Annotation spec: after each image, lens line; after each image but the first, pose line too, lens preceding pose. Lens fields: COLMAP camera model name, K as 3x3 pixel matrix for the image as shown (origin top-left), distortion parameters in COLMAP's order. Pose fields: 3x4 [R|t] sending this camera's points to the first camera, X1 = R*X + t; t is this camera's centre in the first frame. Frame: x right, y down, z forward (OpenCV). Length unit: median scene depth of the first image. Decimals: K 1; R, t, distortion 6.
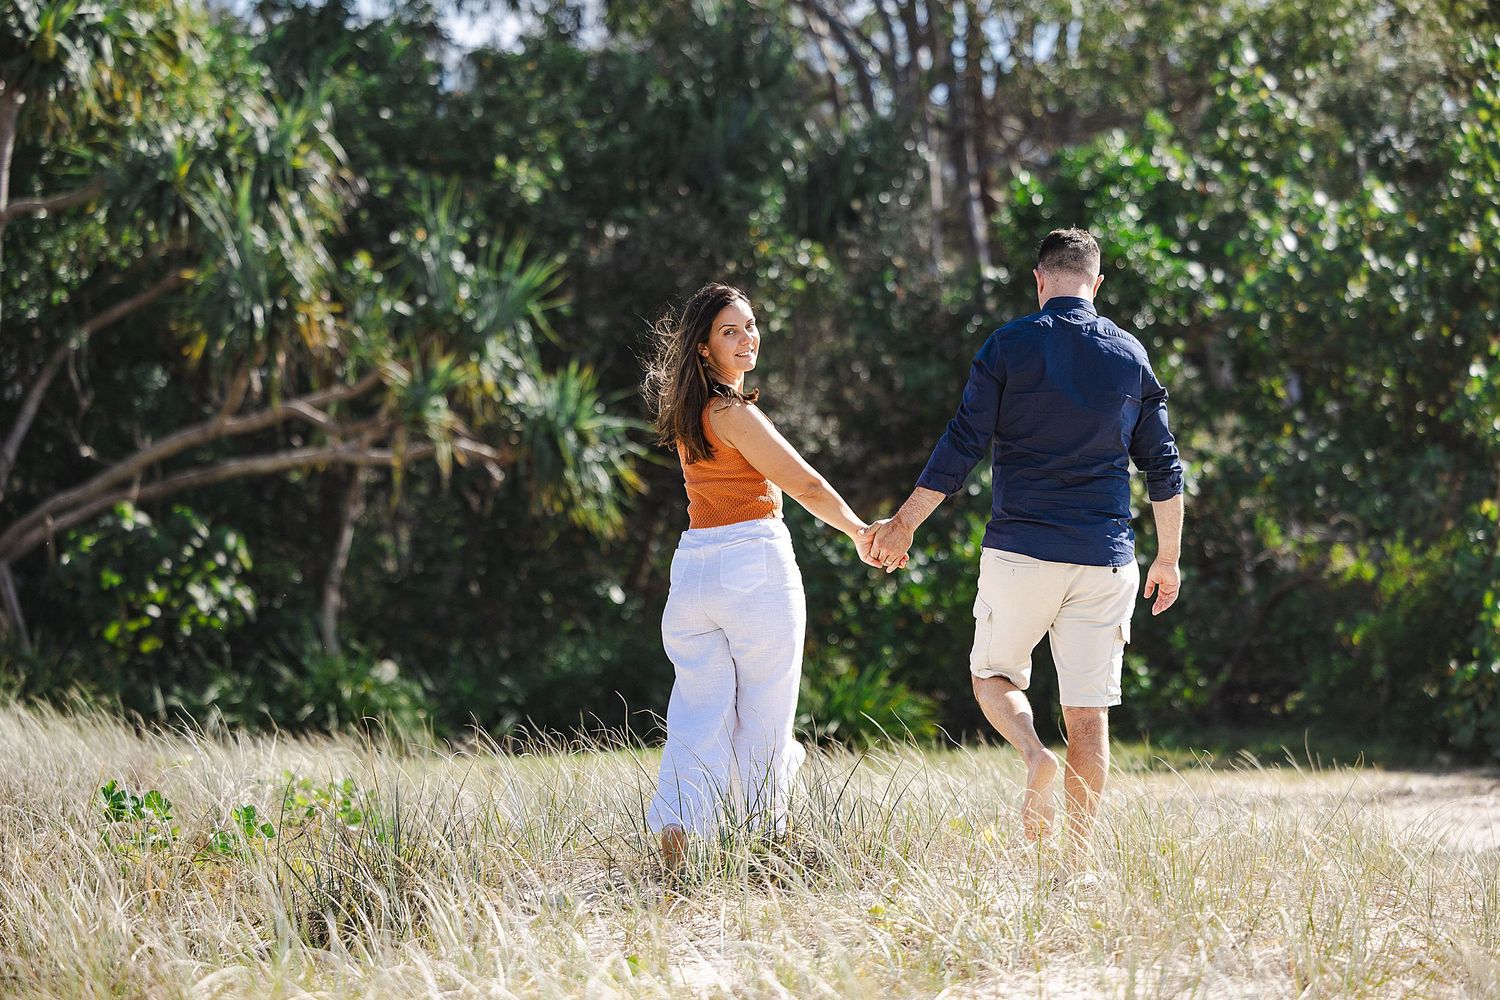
lens RADIAL K [[5161.5, 0, 796.6], [0, 5161.5, 501.3], [0, 0, 1]] dist [0.122957, -0.061723]
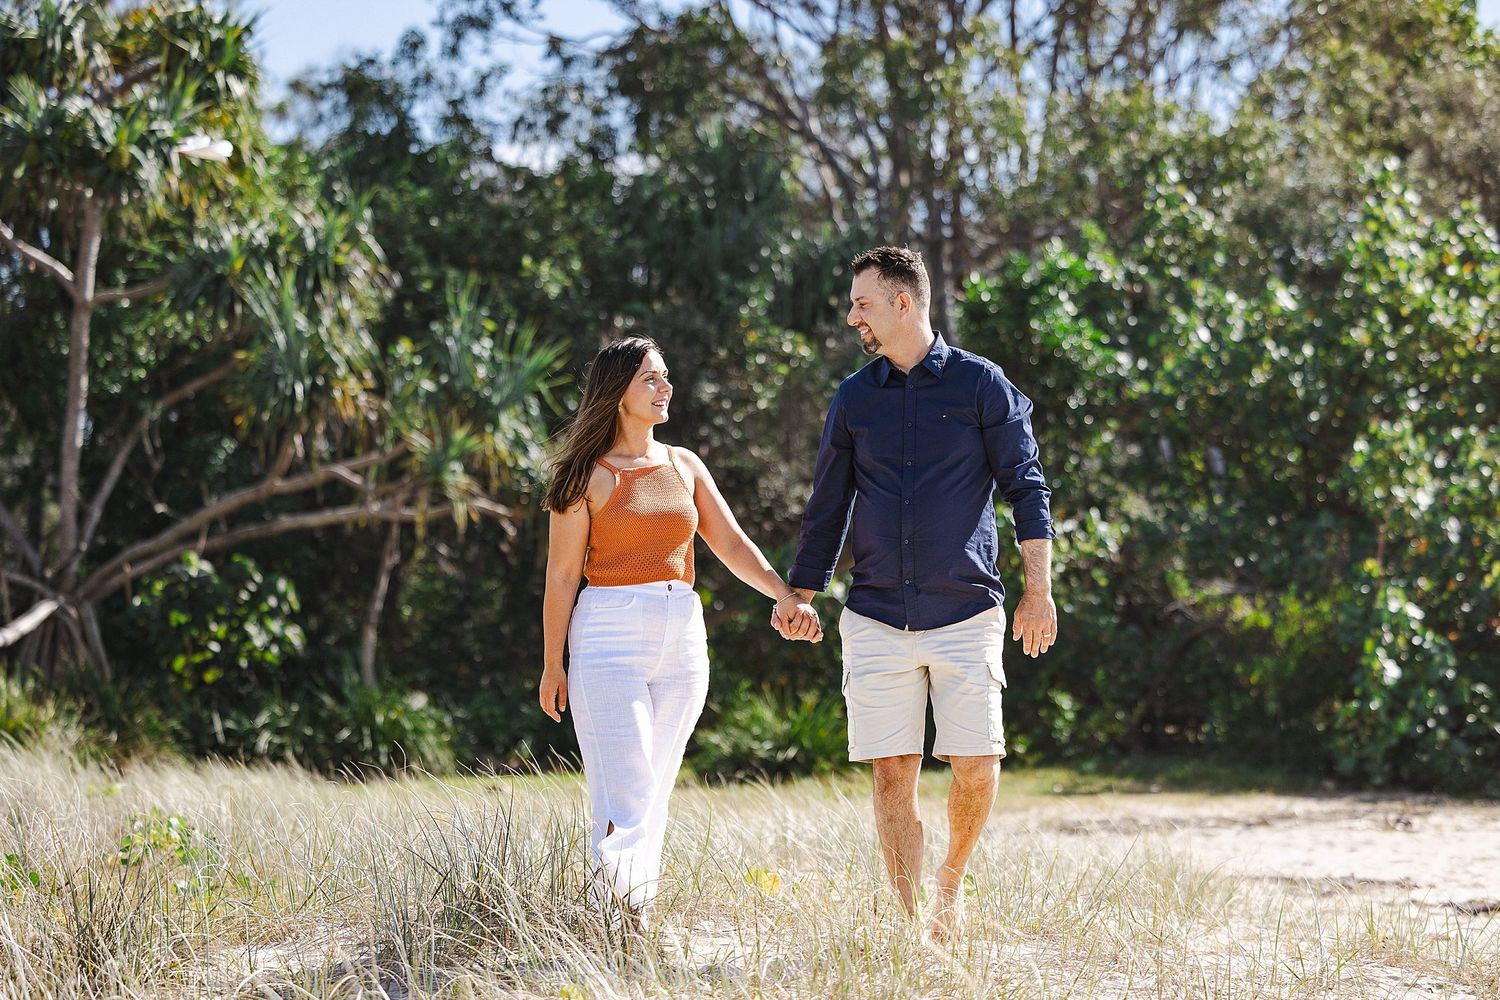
lens RADIAL K [[4242.2, 0, 750.0], [0, 4242.2, 500.0], [0, 0, 1]] dist [0.104563, 0.185334]
pose [[0.999779, 0.007153, -0.019747, 0.013802], [-0.007415, 0.999885, -0.013247, 0.000217], [0.019650, 0.013391, 0.999717, 0.050783]]
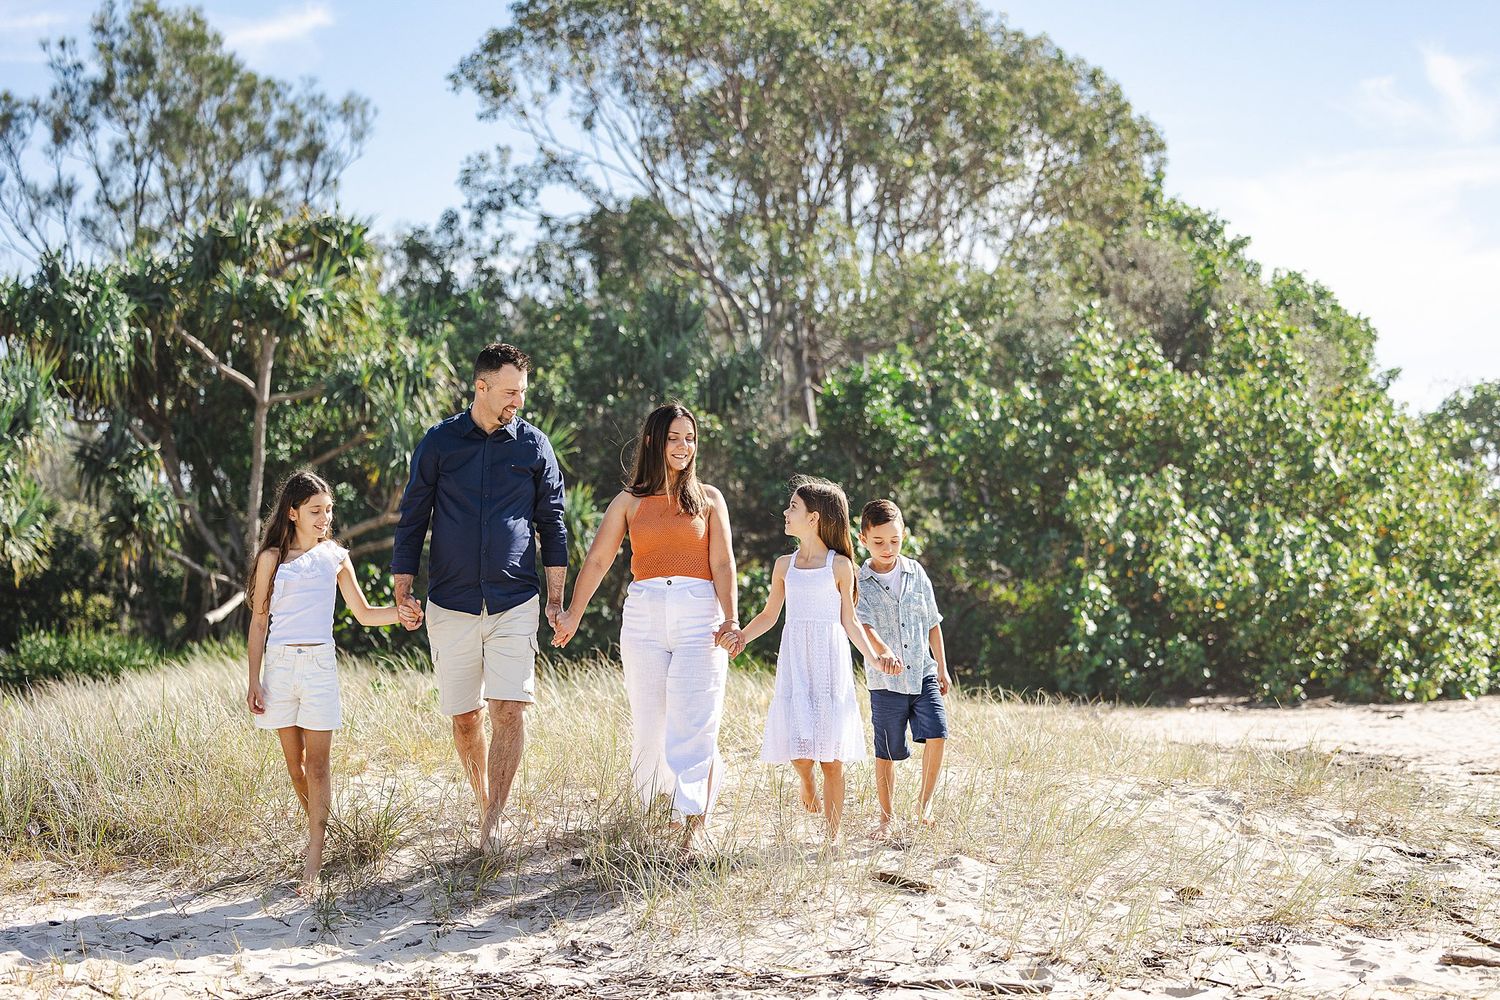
lens RADIAL K [[3132.9, 0, 750.0], [0, 3132.9, 500.0], [0, 0, 1]] dist [0.097007, 0.151689]
pose [[0.999945, -0.002055, 0.010259, 0.005433], [0.002257, 0.999803, -0.019702, 0.001011], [-0.010216, 0.019724, 0.999753, -0.105940]]
